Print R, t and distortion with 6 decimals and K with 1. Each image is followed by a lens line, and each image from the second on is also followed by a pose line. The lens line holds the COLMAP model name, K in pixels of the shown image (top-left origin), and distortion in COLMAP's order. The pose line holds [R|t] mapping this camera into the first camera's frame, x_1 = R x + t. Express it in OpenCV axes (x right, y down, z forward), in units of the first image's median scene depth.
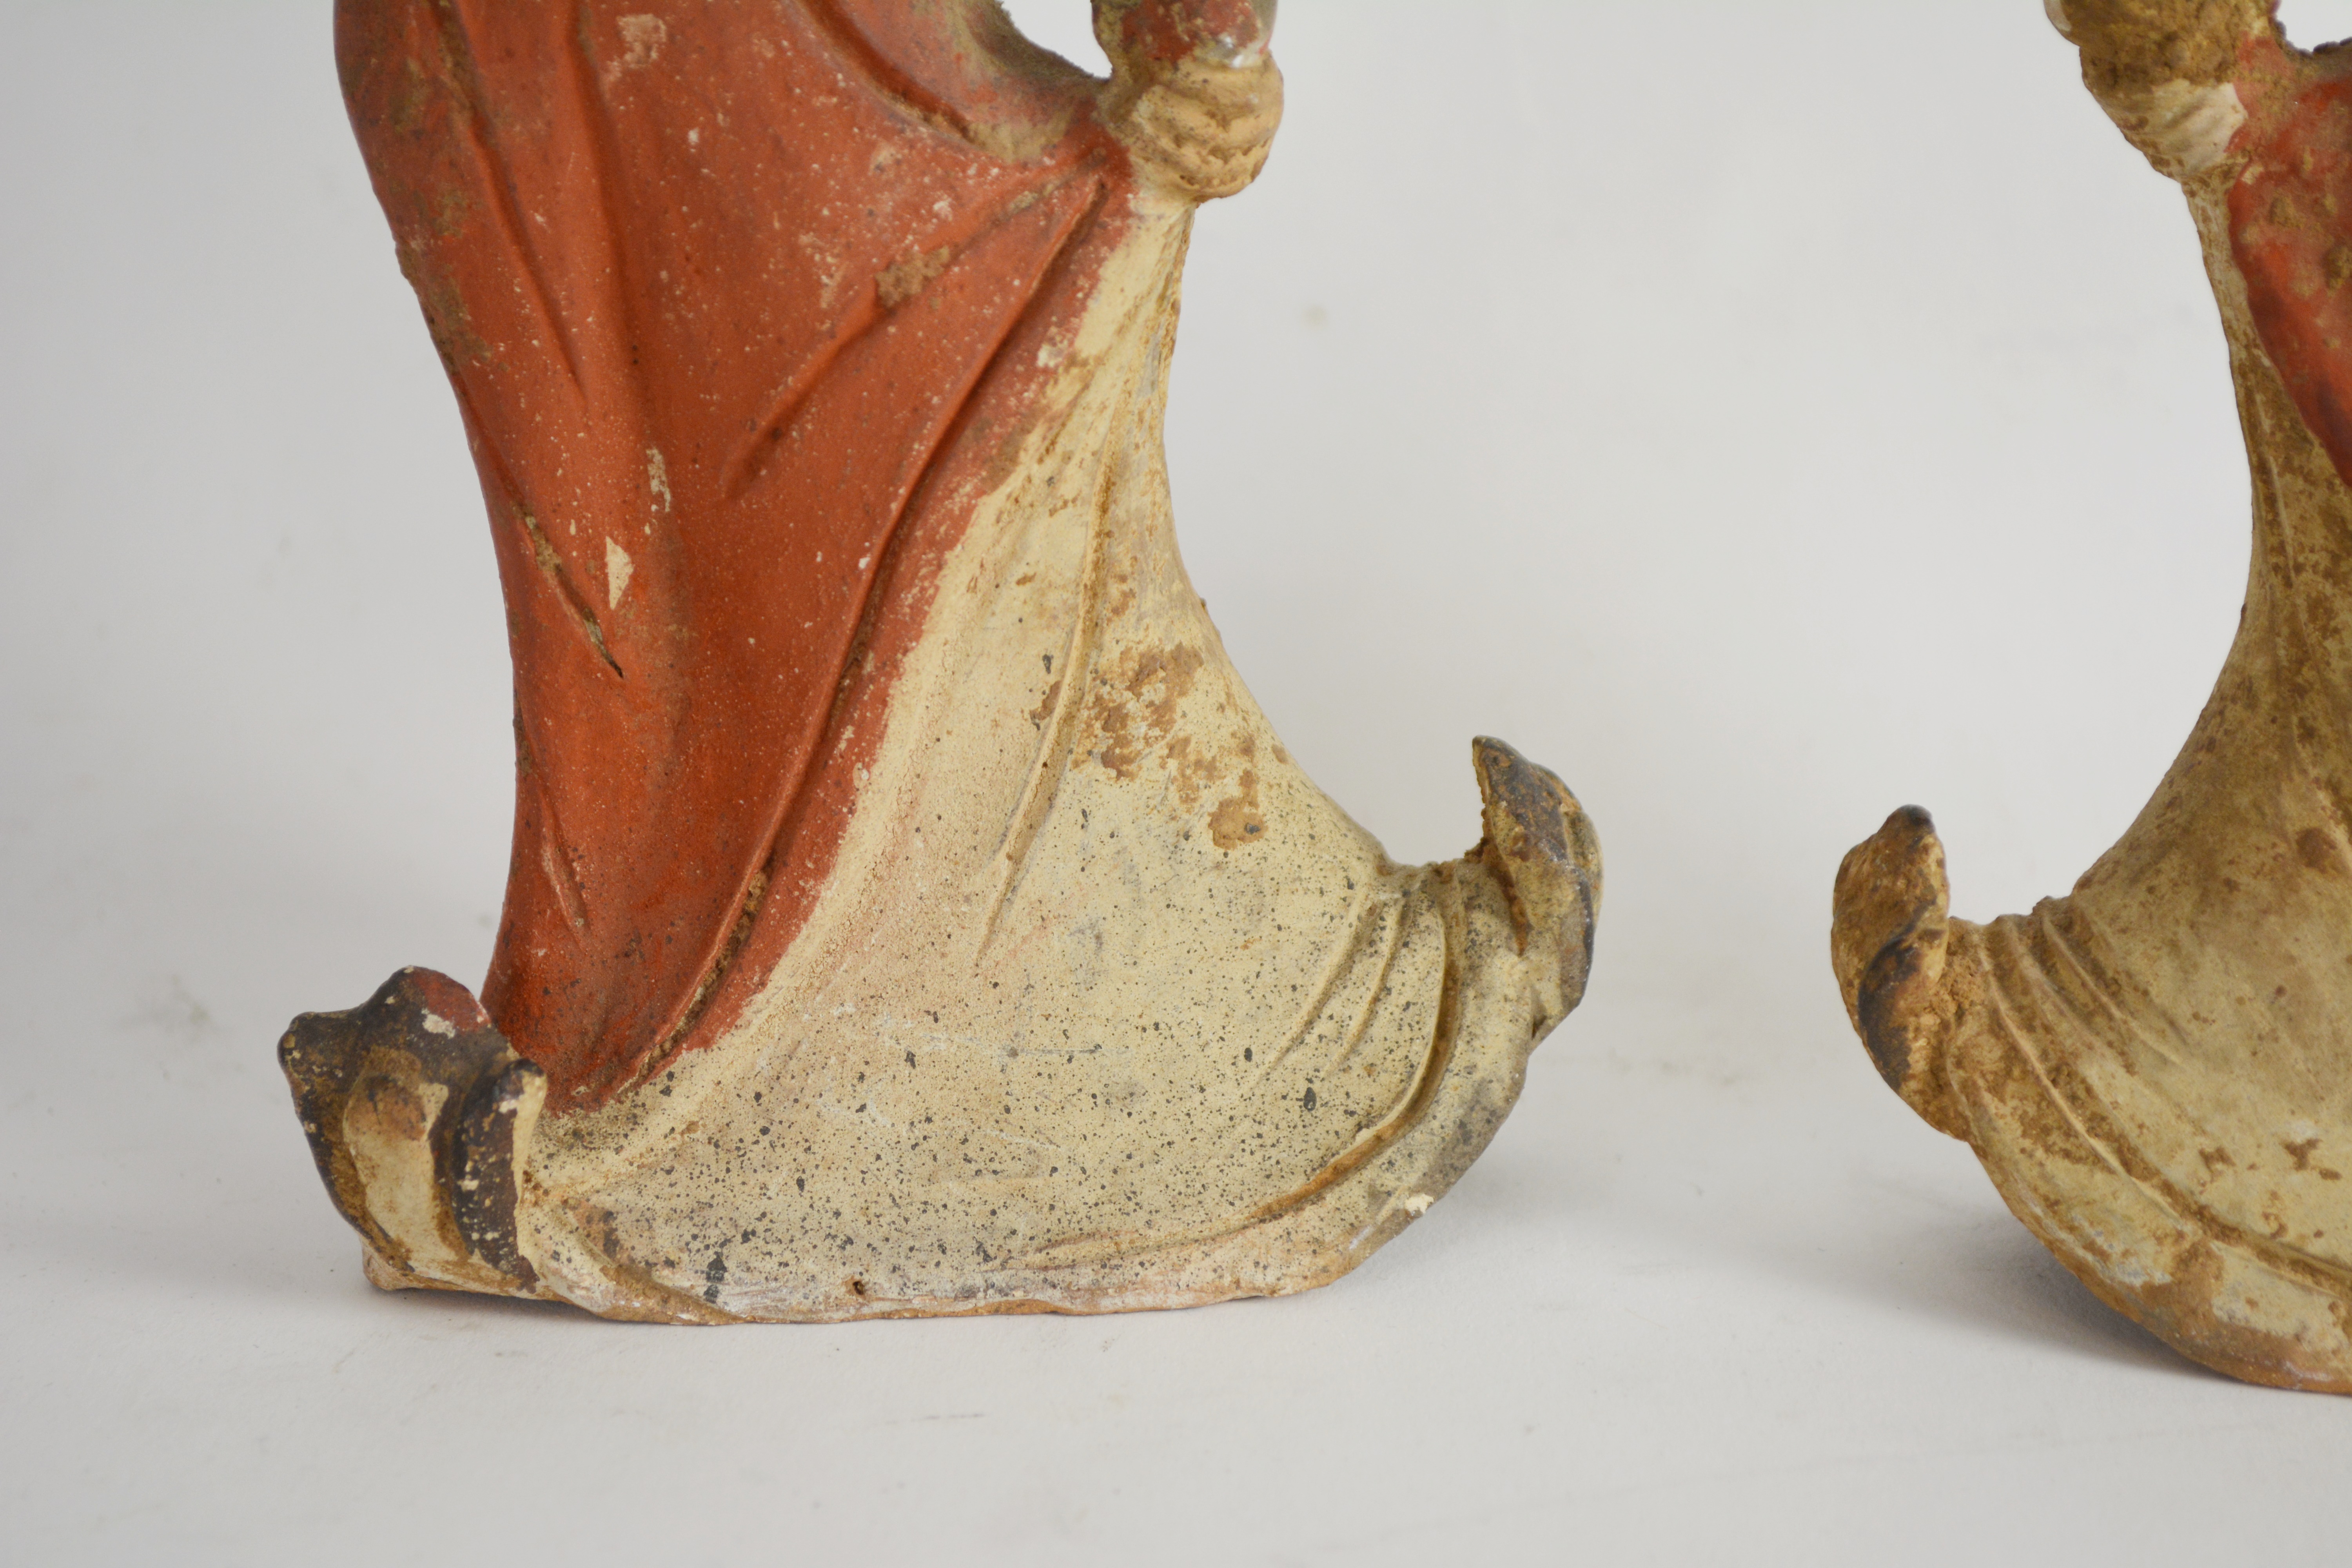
lens RADIAL K [[5348.0, 0, 1177.7], [0, 5348.0, 789.3], [0, 0, 1]] dist [0.055559, 0.000000]
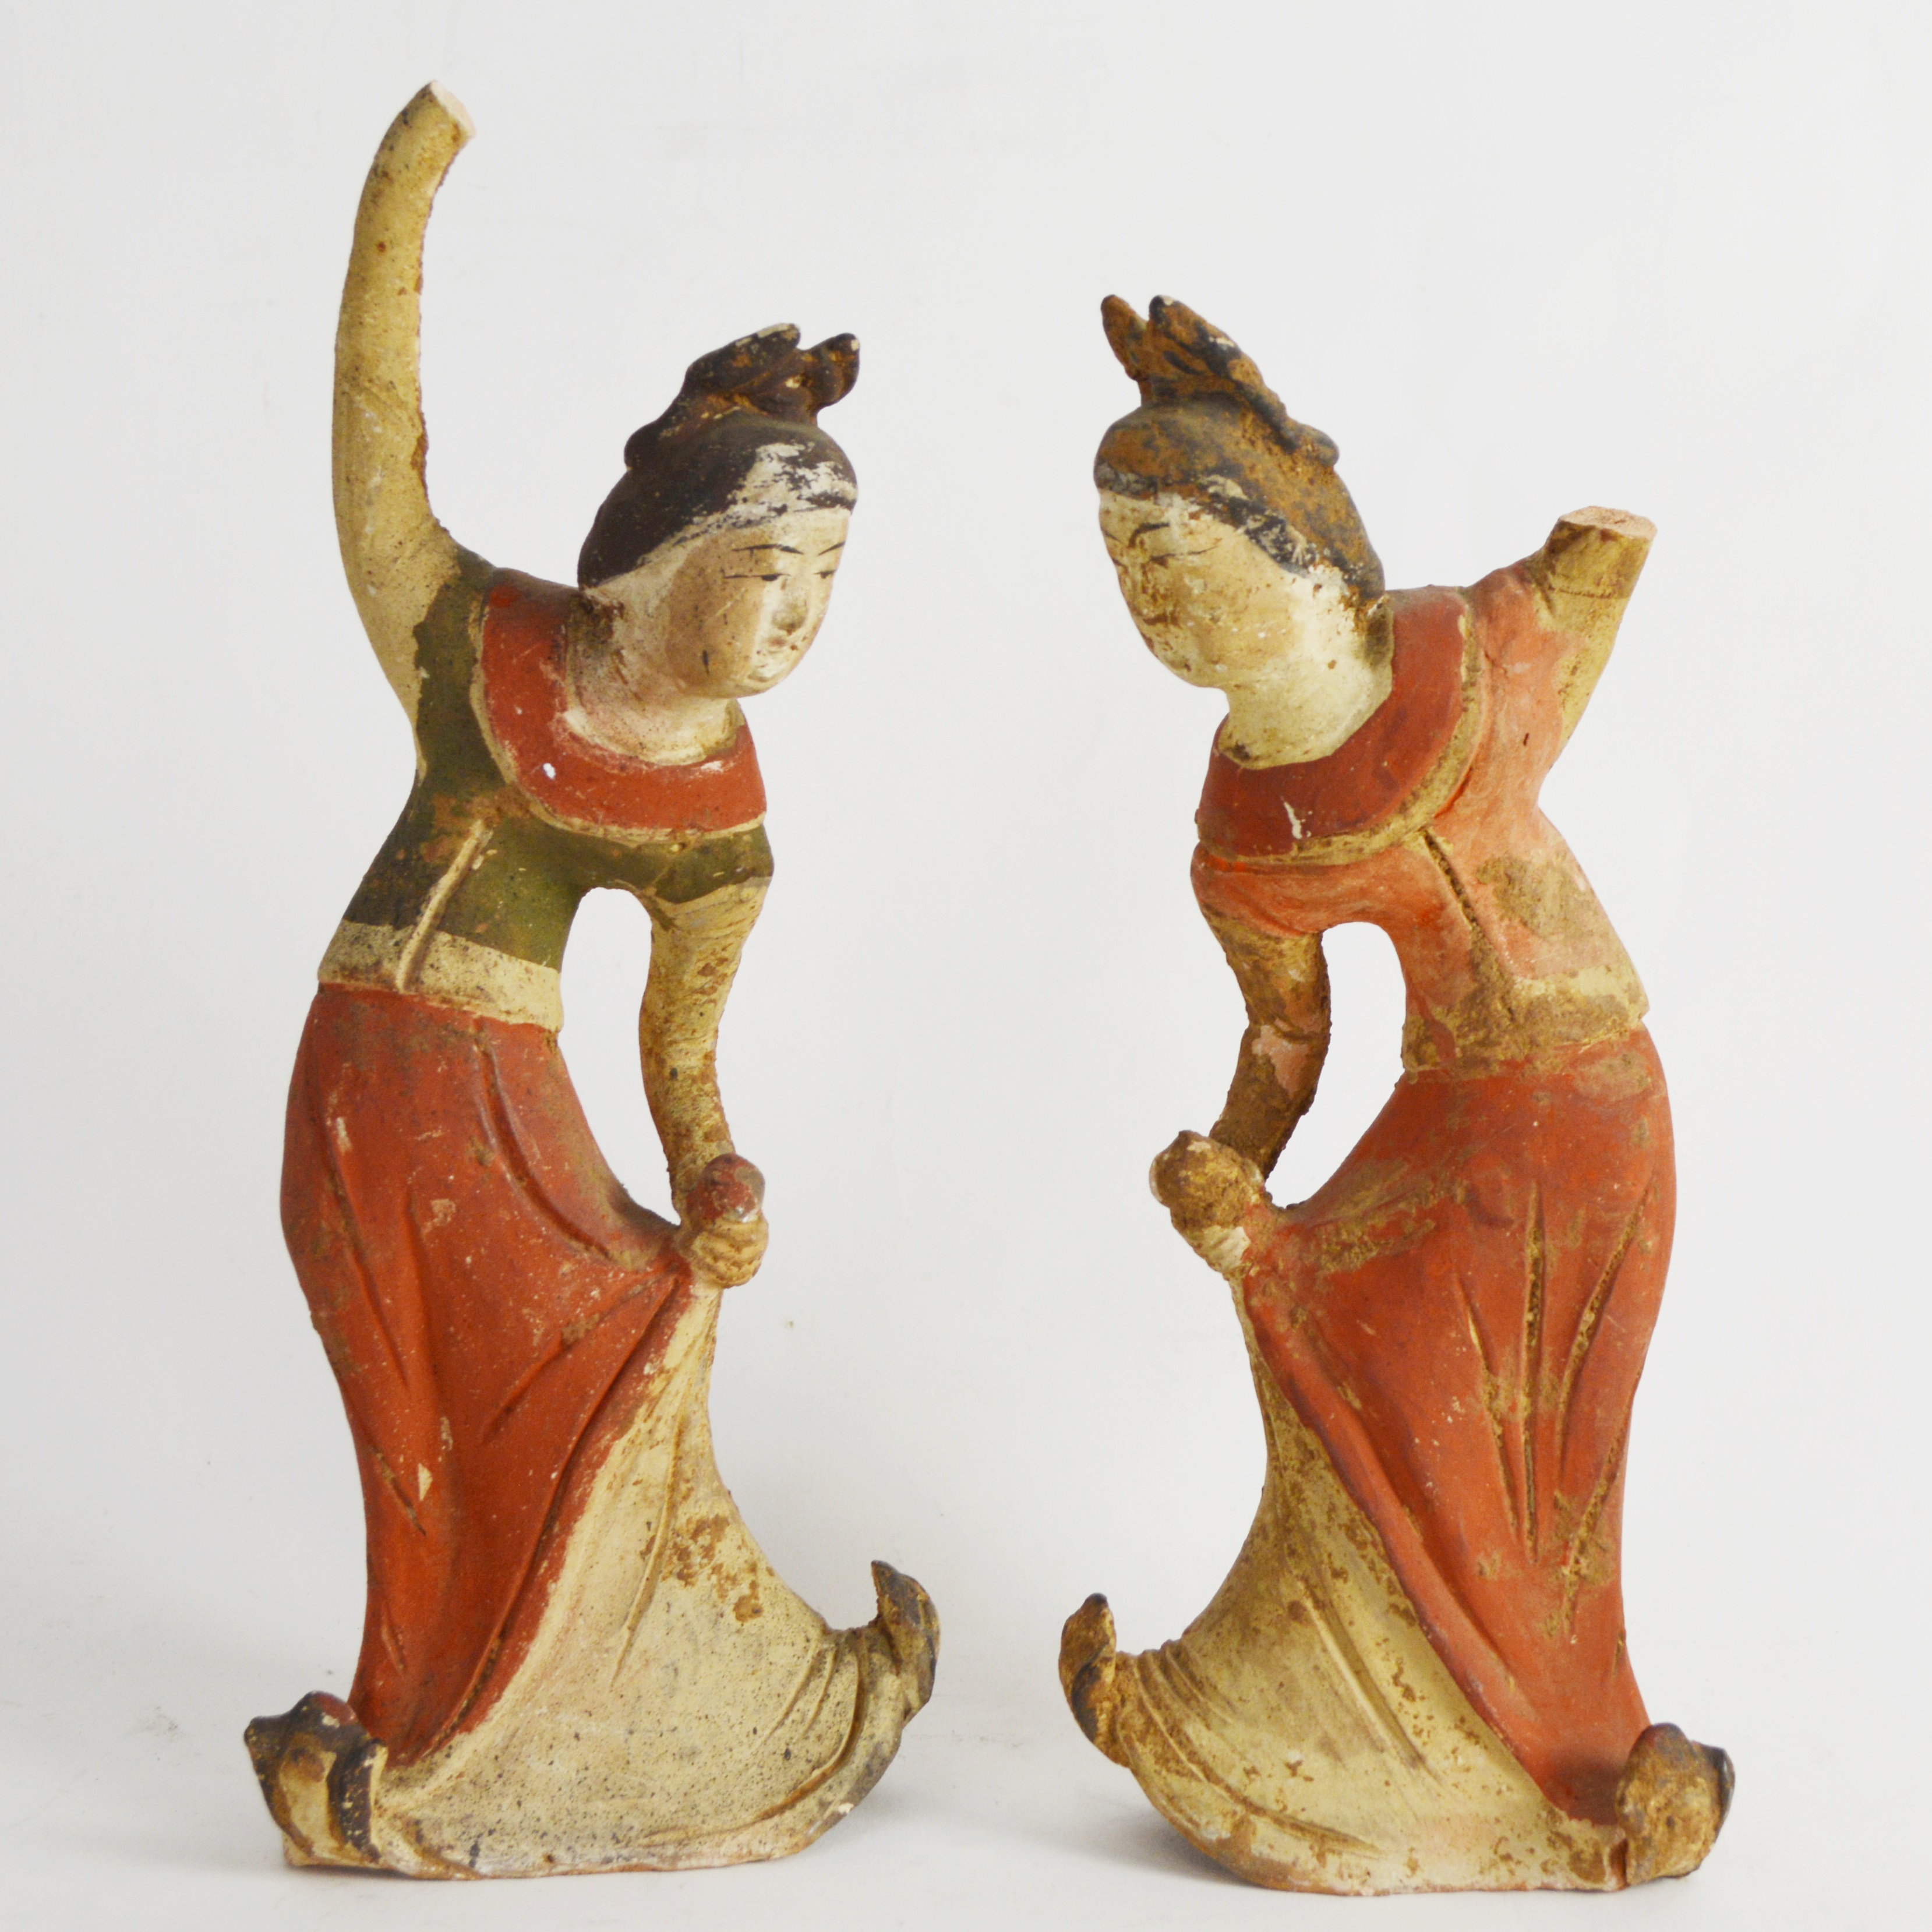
lens RADIAL K [[3905.5, 0, 1030.7], [0, 3905.5, 991.0], [0, 0, 1]] dist [-0.062145, 0.000000]
pose [[0.996449, -0.004856, 0.084055, -0.004383], [0.017524, 0.988433, -0.150640, -0.000153], [-0.082351, 0.151578, 0.985009, -0.424275]]
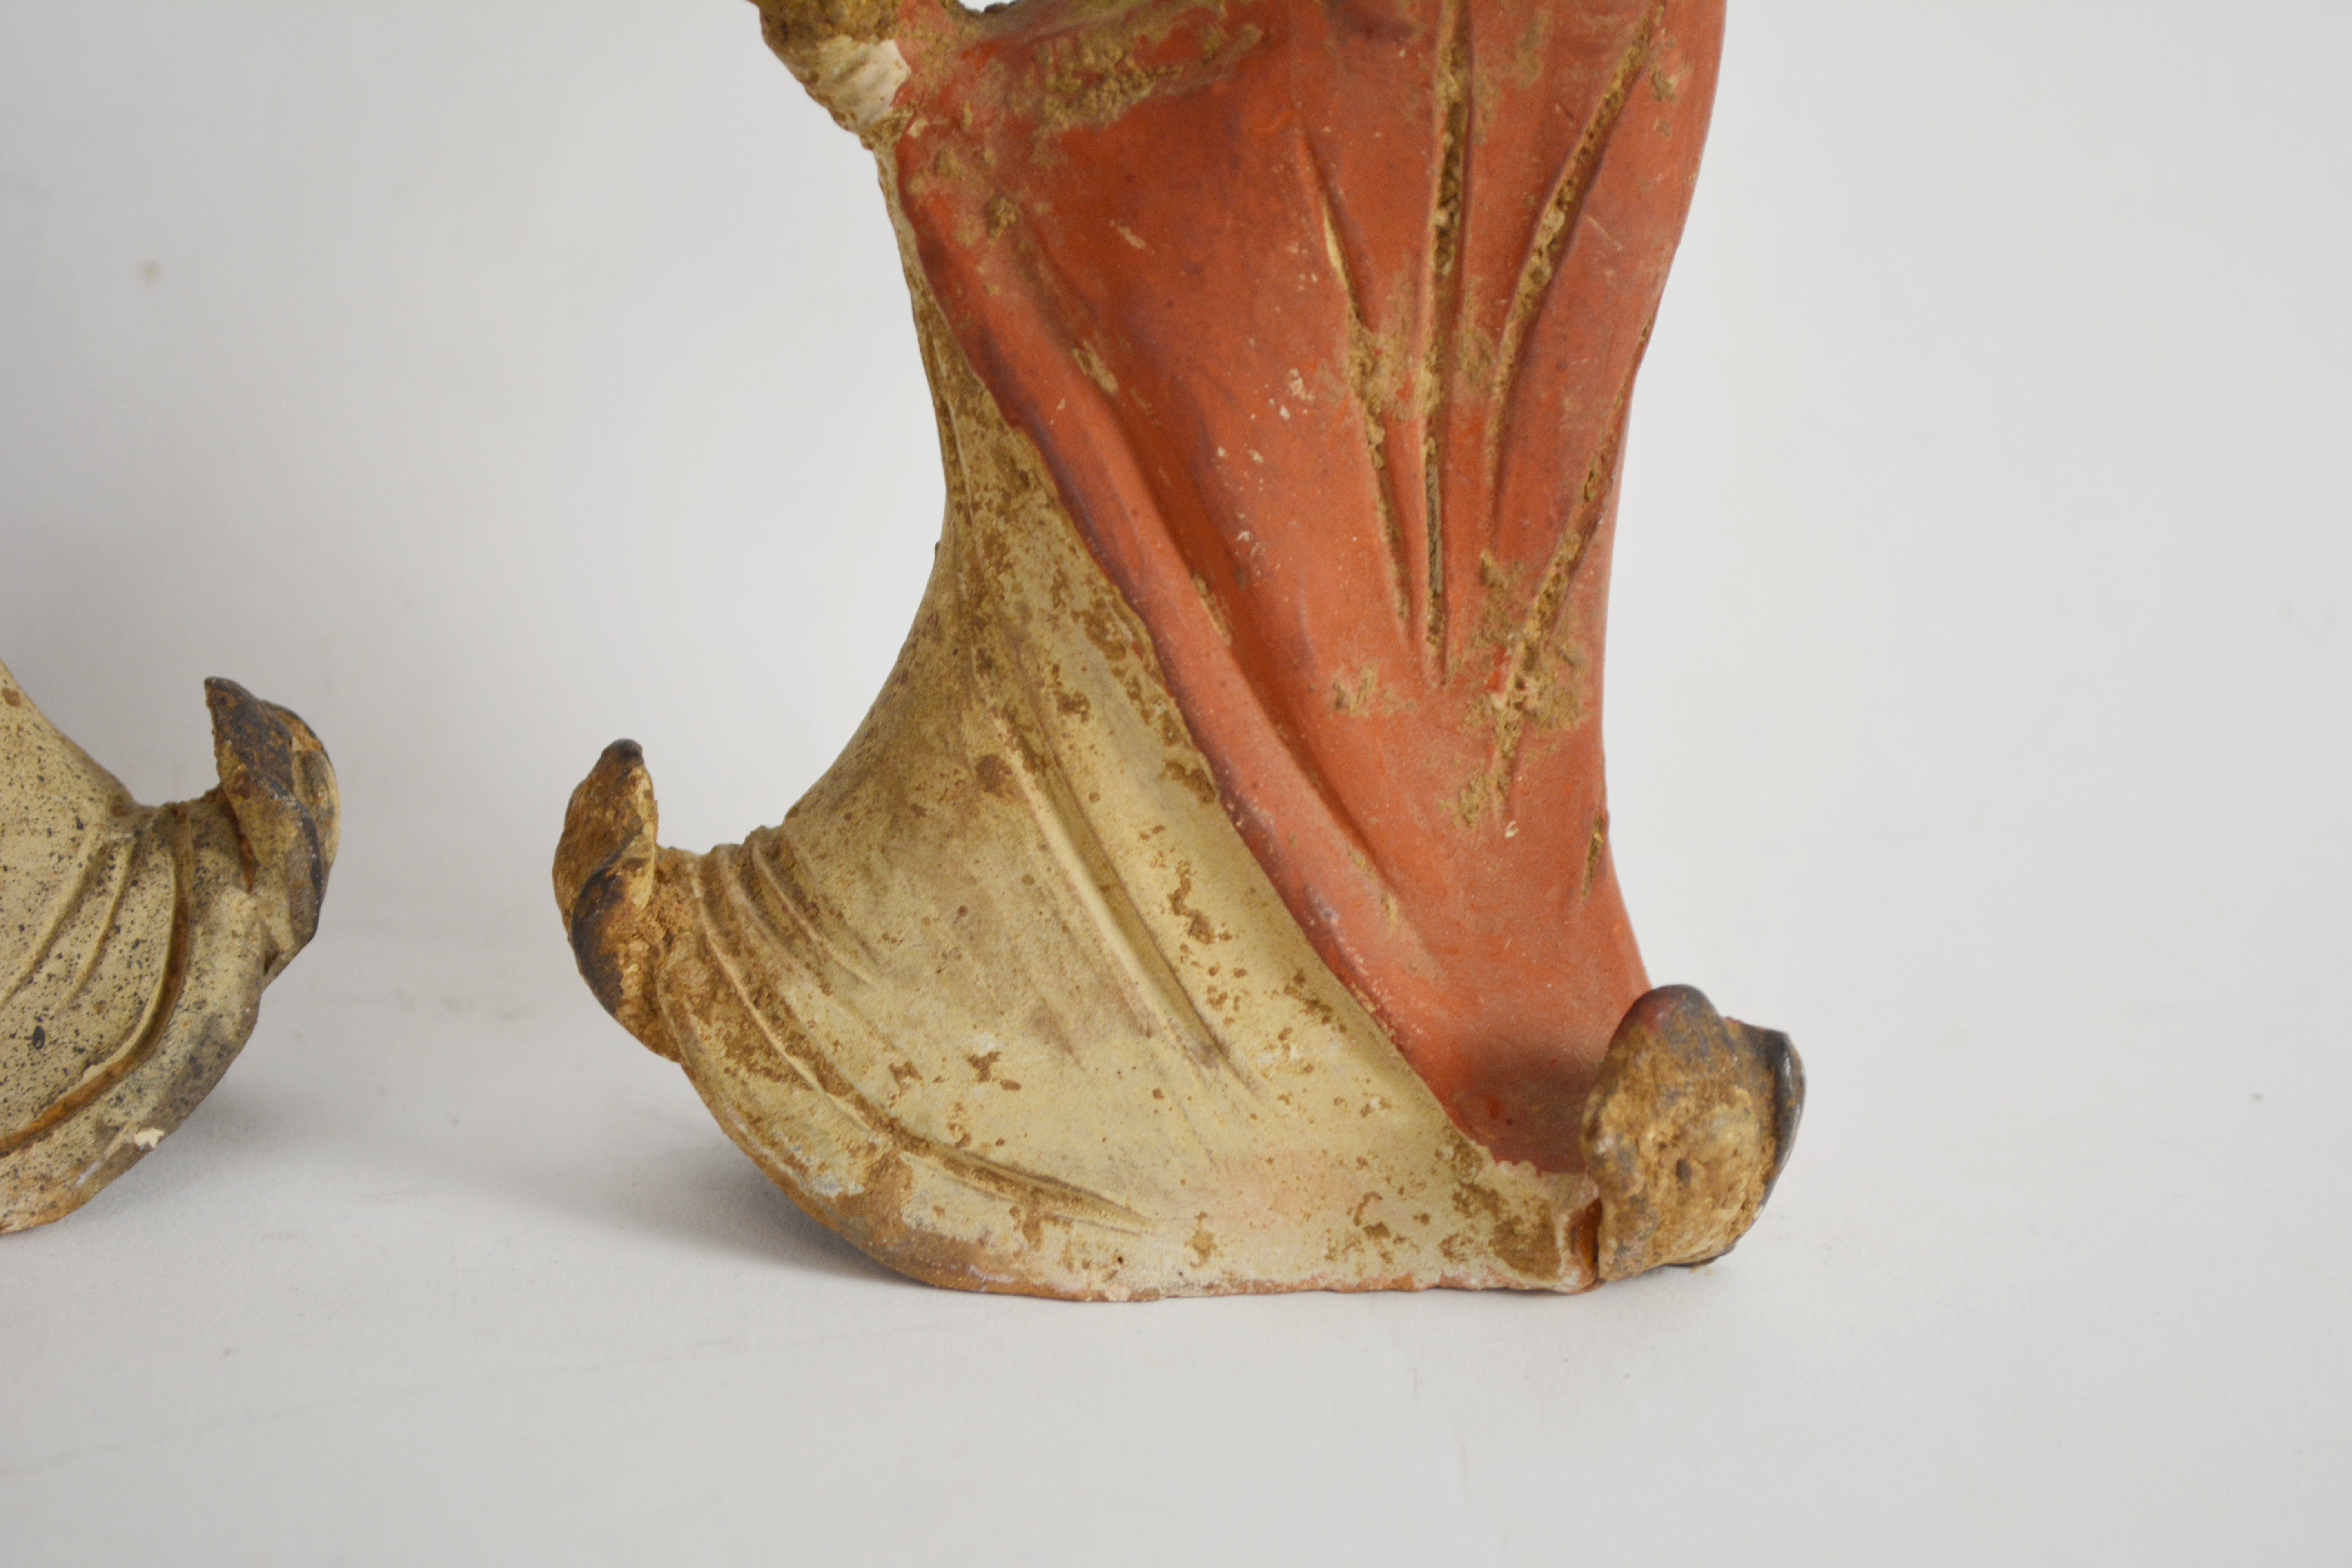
lens RADIAL K [[5348.0, 0, 1182.1], [0, 5348.0, 793.5], [0, 0, 1]] dist [0.055559, 0.000000]
pose [[0.988016, -0.013728, 0.153741, 0.085604], [0.012940, 0.999898, 0.006125, 0.008667], [-0.153809, -0.004062, 0.988092, -0.035284]]
